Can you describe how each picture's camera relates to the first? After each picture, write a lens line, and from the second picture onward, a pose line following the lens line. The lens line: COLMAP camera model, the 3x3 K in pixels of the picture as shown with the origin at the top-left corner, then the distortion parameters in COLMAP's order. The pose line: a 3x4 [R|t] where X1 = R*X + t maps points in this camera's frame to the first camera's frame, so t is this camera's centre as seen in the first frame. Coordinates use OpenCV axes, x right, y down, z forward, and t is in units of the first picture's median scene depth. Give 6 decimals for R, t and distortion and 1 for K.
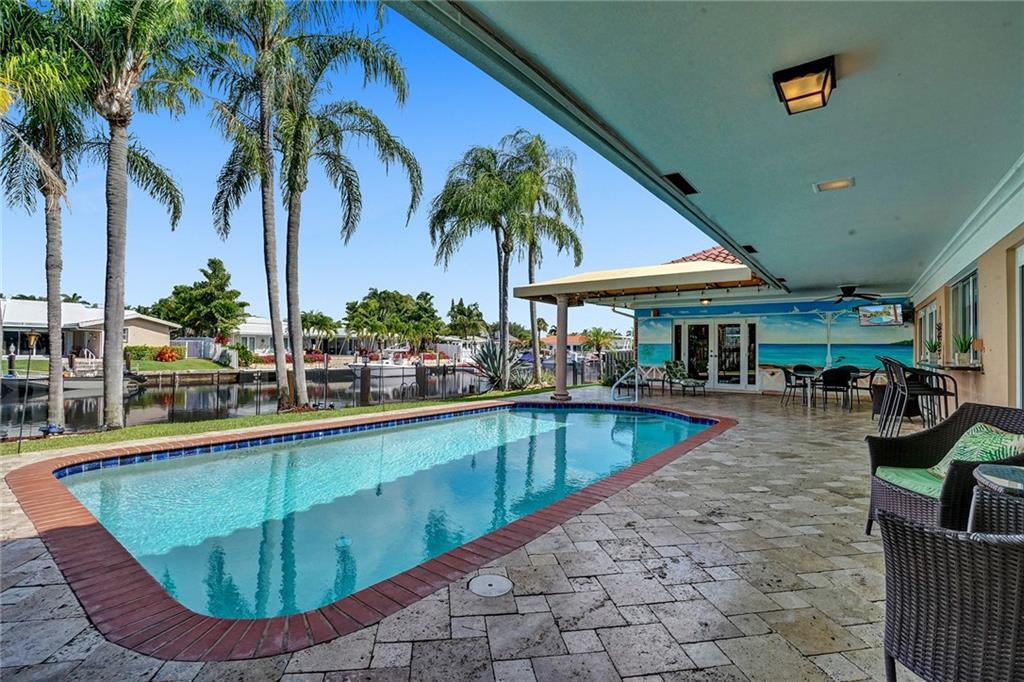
lens RADIAL K [[469.3, 0, 542.7], [0, 469.3, 338.2], [0, 0, 1]] dist [-0.021897, -0.000177]
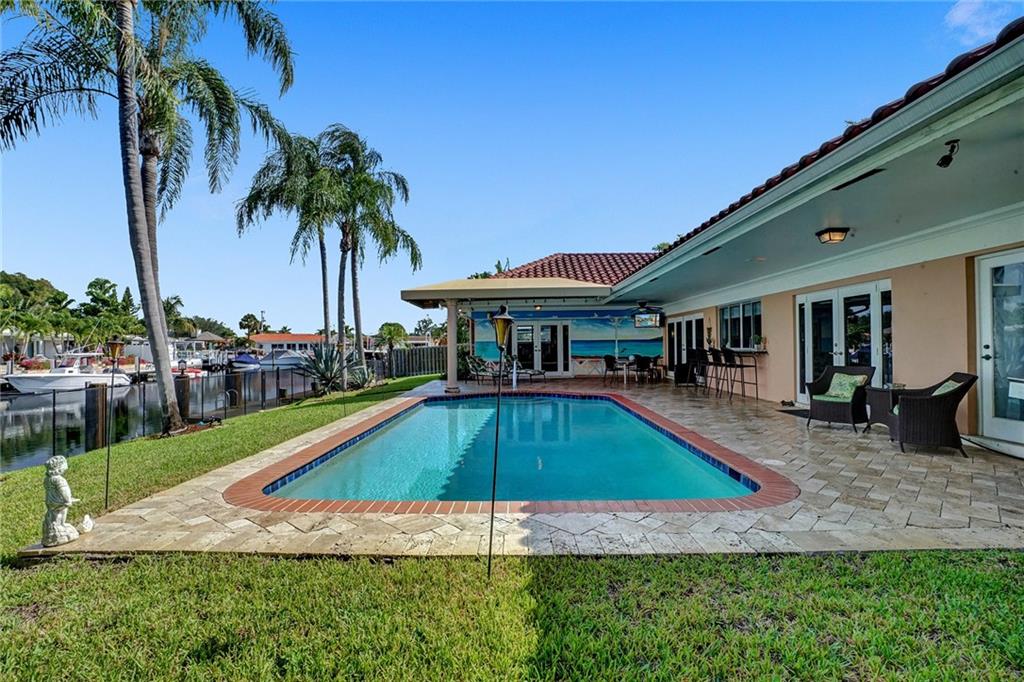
lens RADIAL K [[465.1, 0, 512.0], [0, 465.1, 341.0], [0, 0, 1]] dist [-0.051606, 0.000236]
pose [[0.816460, -0.015681, 0.577189, -0.448883], [0.007077, 0.999828, 0.017151, -0.010073], [-0.577359, -0.009918, 0.816430, 0.008473]]
